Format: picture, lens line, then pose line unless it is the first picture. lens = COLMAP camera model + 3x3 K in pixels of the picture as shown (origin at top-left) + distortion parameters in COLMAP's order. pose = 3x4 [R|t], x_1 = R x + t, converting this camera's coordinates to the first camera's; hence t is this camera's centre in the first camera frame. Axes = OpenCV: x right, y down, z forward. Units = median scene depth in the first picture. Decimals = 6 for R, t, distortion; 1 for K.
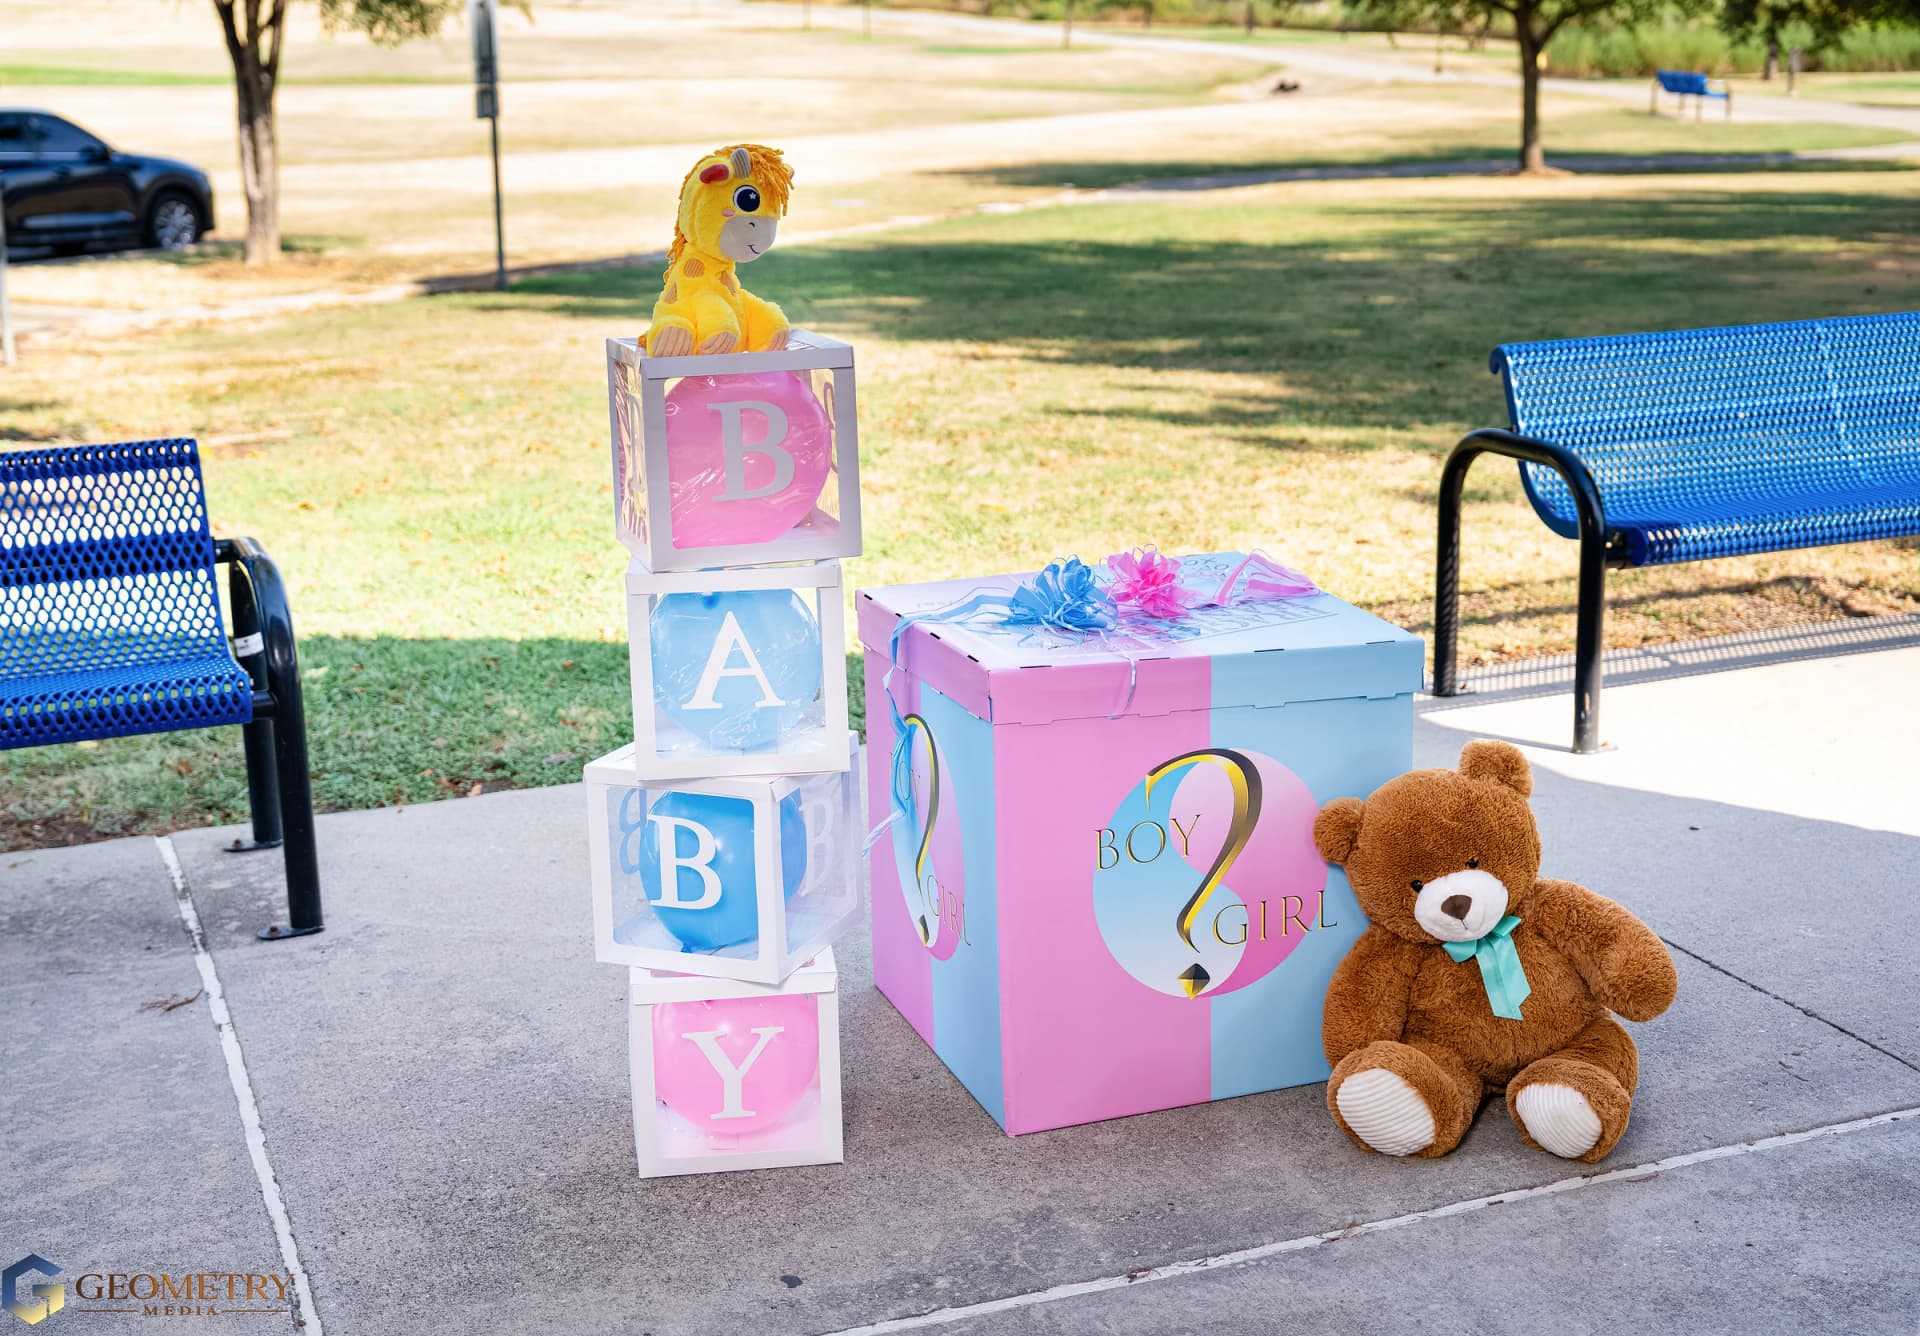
lens RADIAL K [[2448.6, 0, 958.1], [0, 2448.6, 632.9], [0, 0, 1]] dist [0.018870, 0.027795]
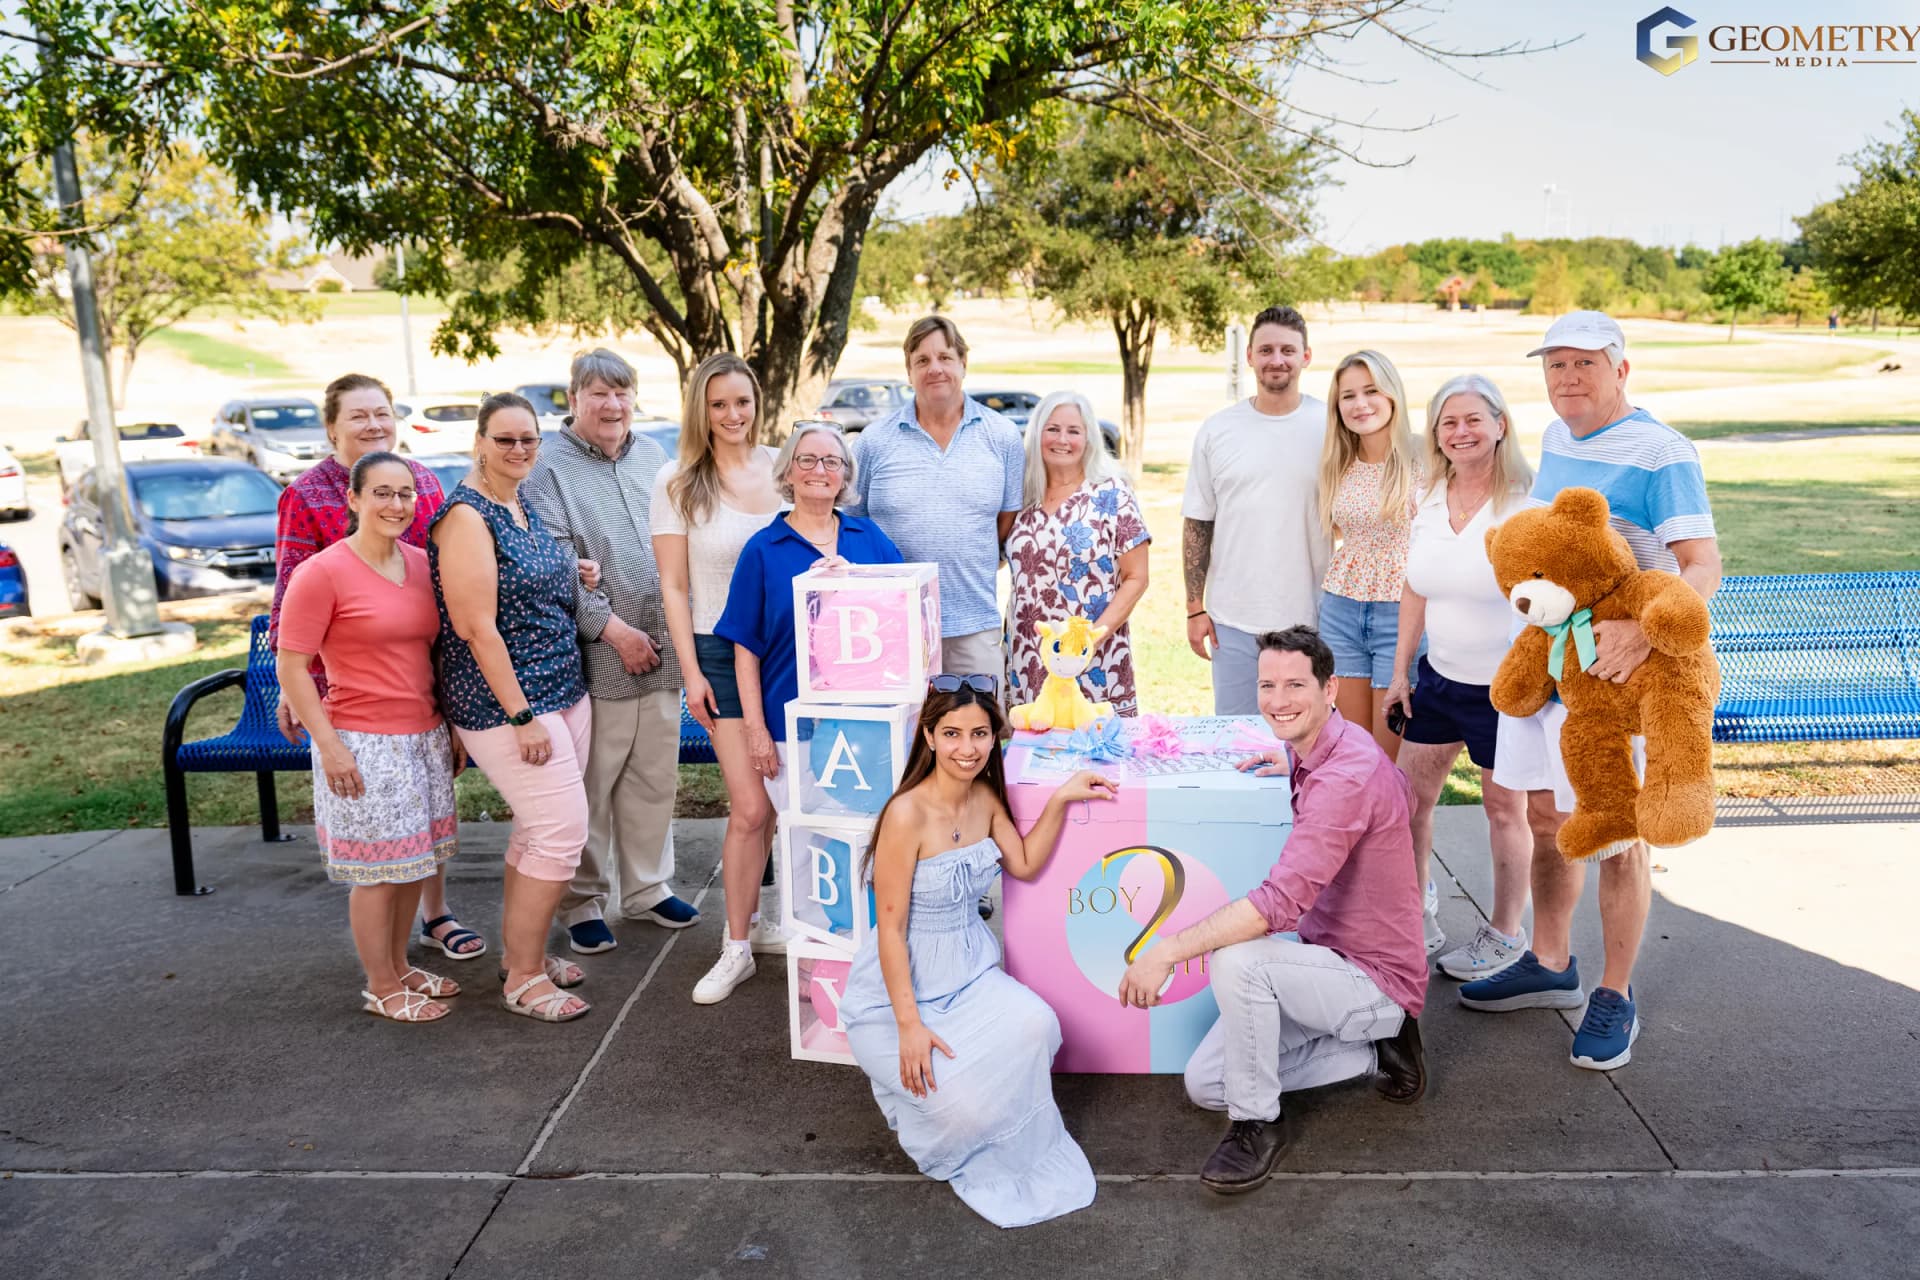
lens RADIAL K [[1496.5, 0, 990.2], [0, 1496.5, 614.1], [0, 0, 1]] dist [0.002670, -0.007767]
pose [[0.912289, 0.057890, -0.405435, 0.258346], [-0.080943, 0.995918, -0.039932, -0.034897], [0.401468, 0.069247, 0.913251, 0.055862]]
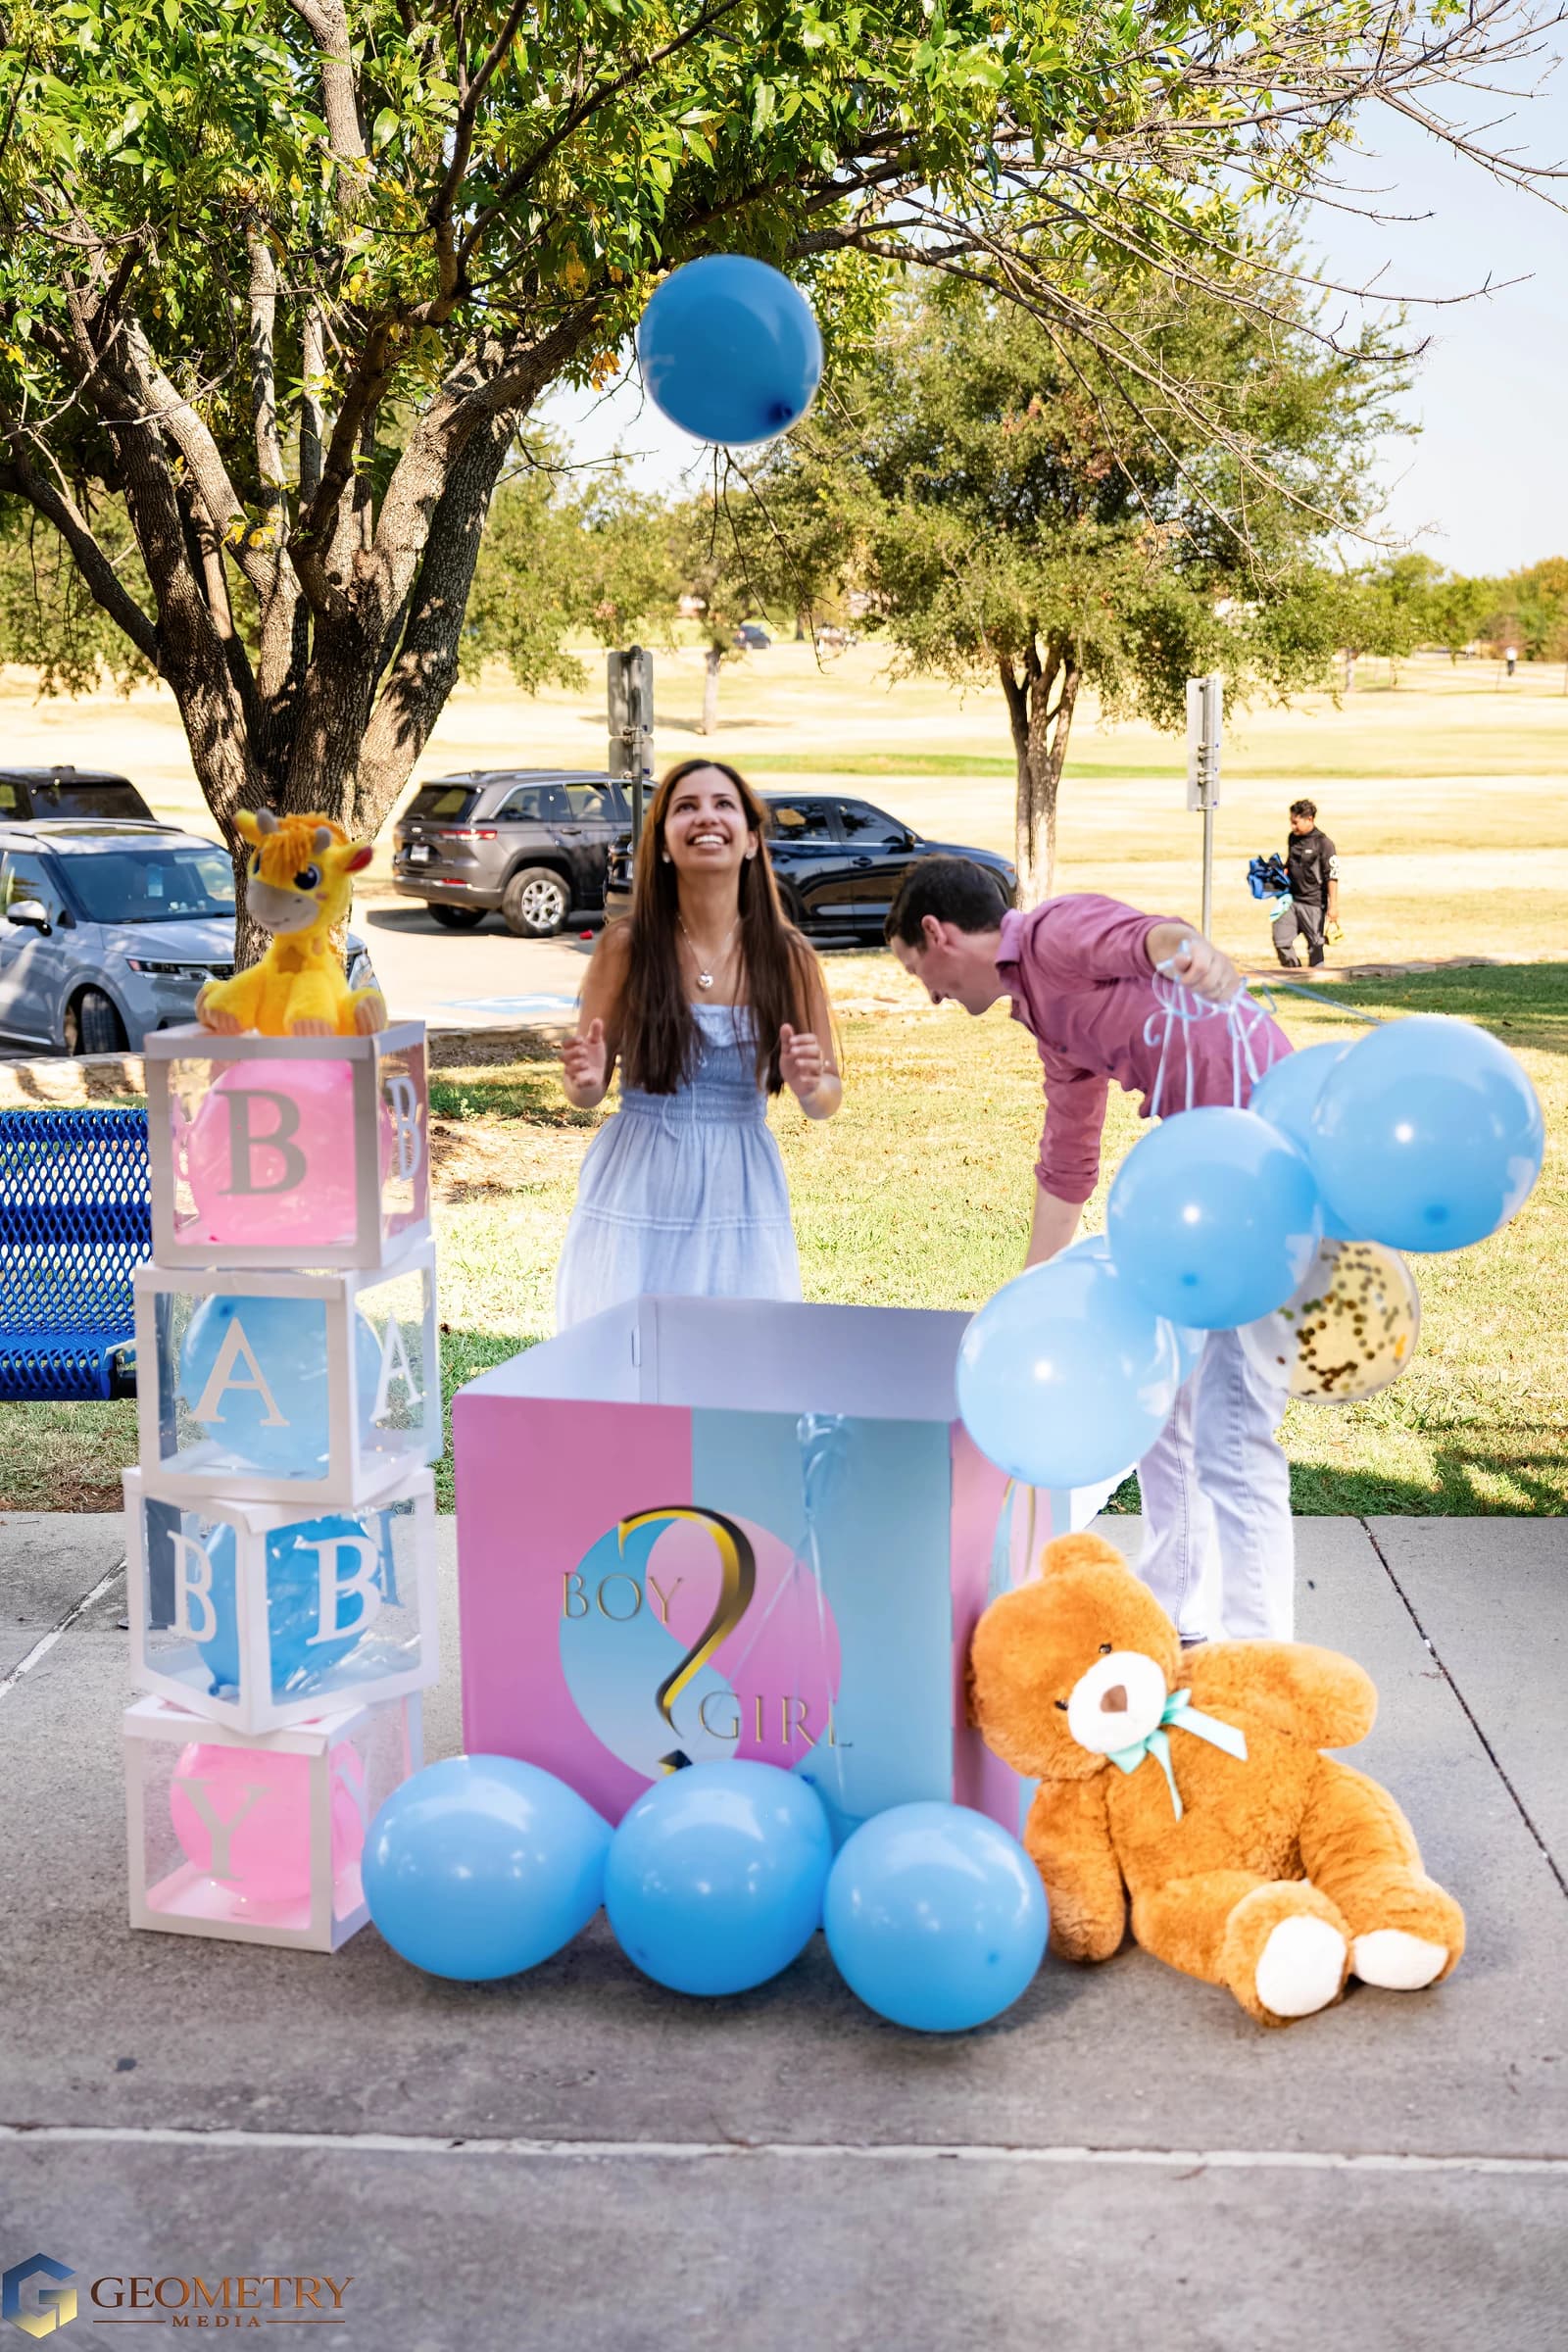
lens RADIAL K [[2704.7, 0, 769.2], [0, 2704.7, 1164.1], [0, 0, 1]] dist [-0.001178, 0.009255]
pose [[0.905039, 0.068711, -0.419741, 0.320752], [-0.101072, 0.993340, -0.055322, -0.019937], [0.413144, 0.092493, 0.905956, 0.097811]]
